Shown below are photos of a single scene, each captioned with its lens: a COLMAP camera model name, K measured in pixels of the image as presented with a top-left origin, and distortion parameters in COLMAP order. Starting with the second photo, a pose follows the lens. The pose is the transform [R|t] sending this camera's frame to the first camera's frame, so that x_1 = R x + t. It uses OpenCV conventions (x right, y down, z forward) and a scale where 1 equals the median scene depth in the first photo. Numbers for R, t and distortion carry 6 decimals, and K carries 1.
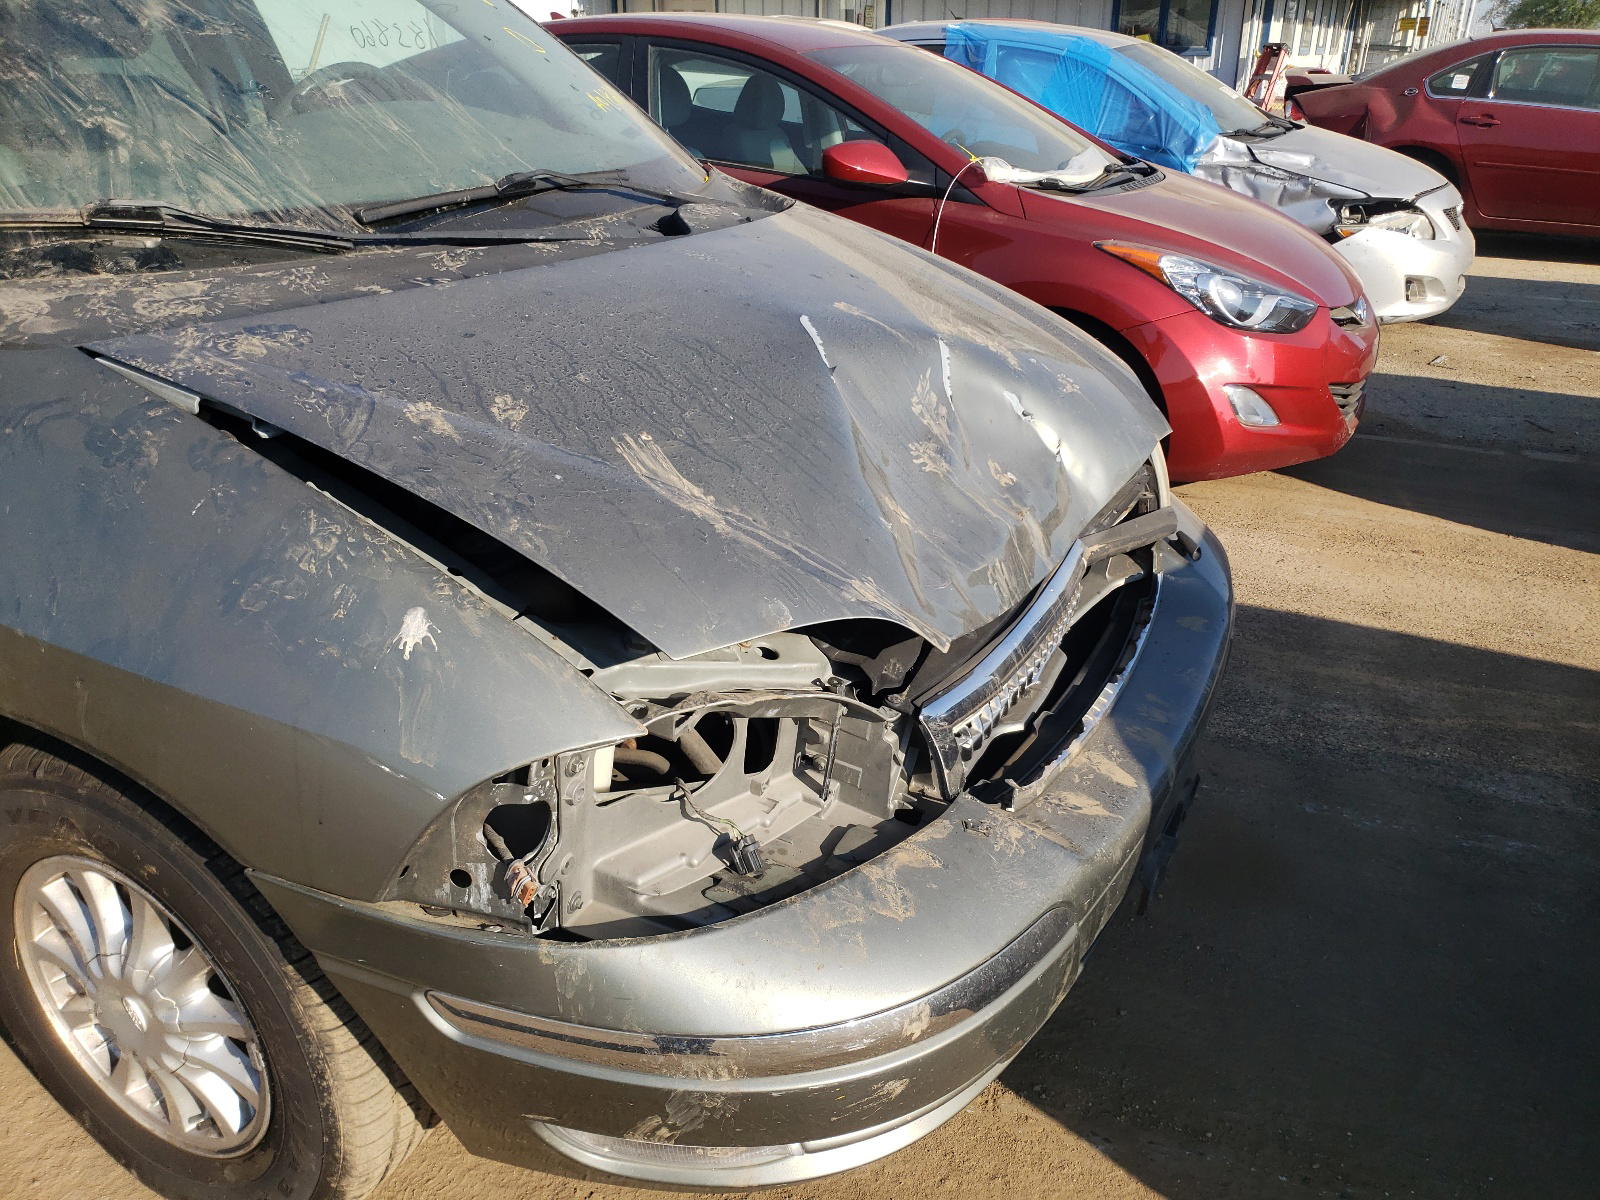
lens RADIAL K [[1194.1, 0, 829.4], [0, 1194.1, 601.9], [0, 0, 1]] dist [0.067769, -0.066060]
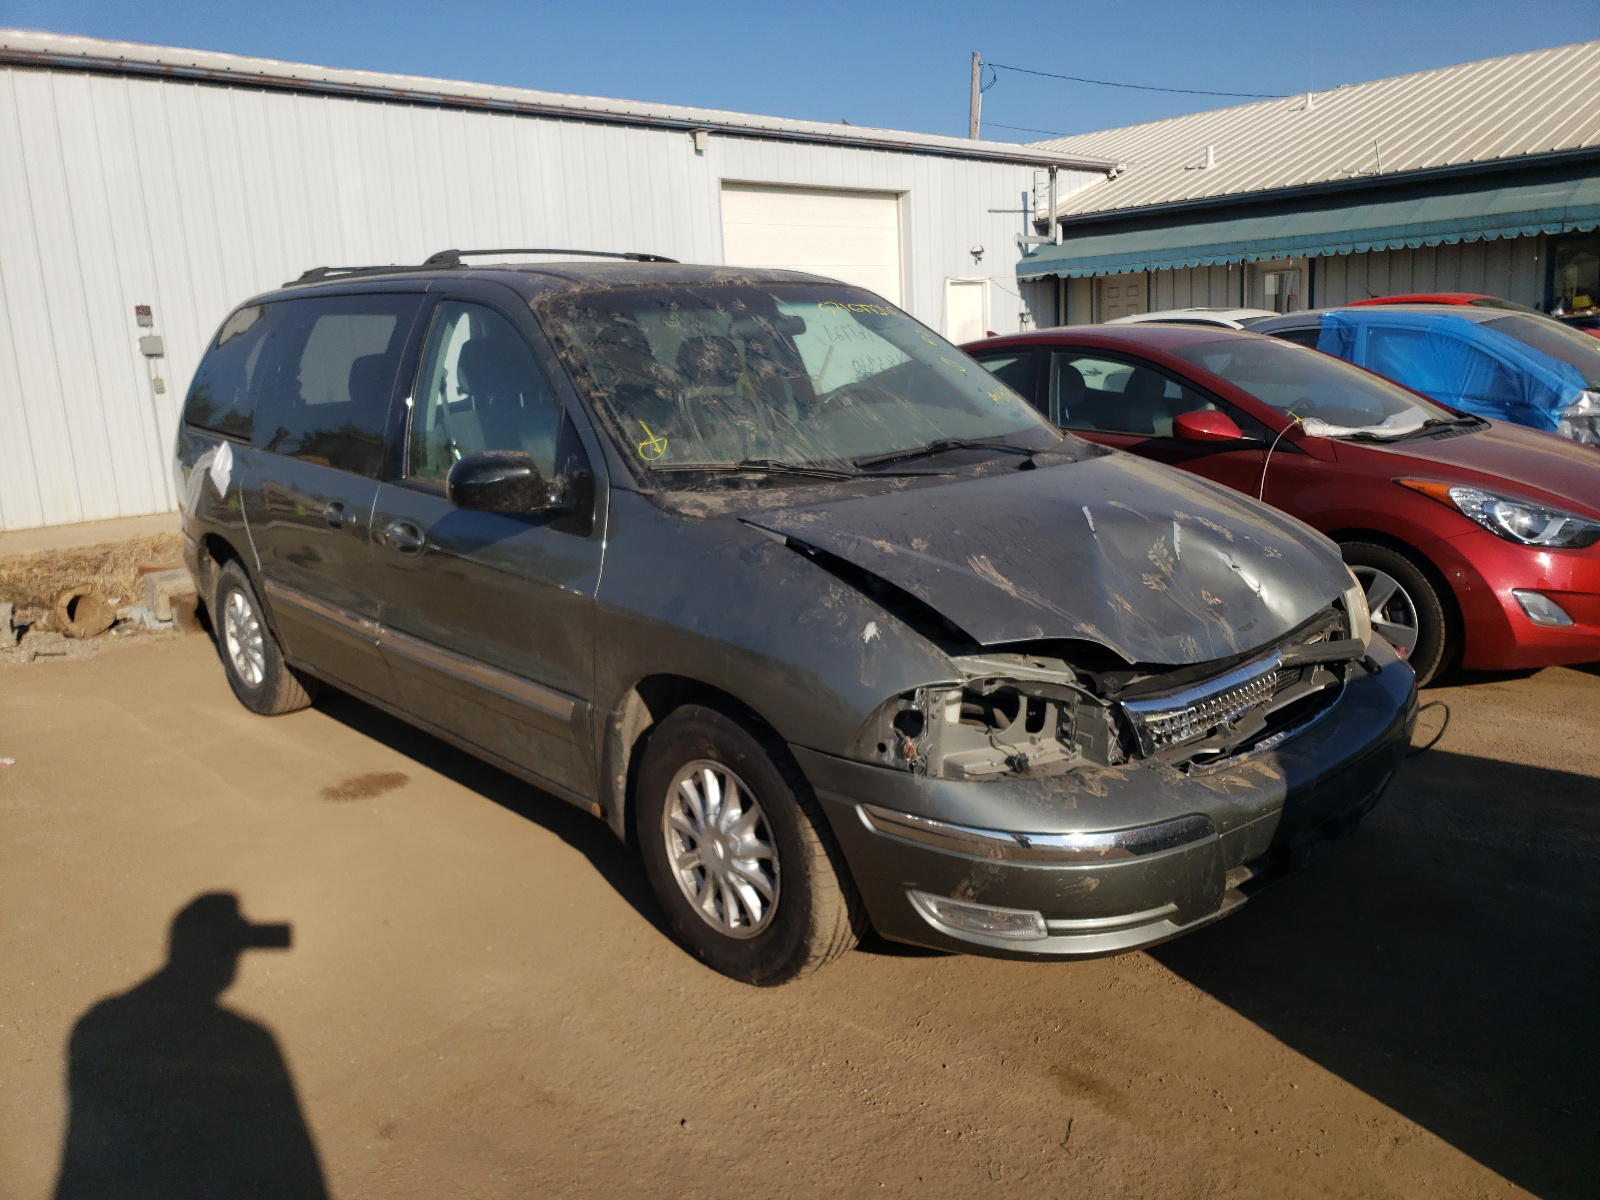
lens RADIAL K [[1319.5, 0, 800.0], [0, 1319.5, 600.0], [0, 0, 1]] dist [0.089207, -0.093634]
pose [[0.933201, 0.008611, -0.359252, 0.324032], [-0.090445, 0.973159, -0.211617, 0.391789], [0.347787, 0.229973, 0.908932, -1.009487]]
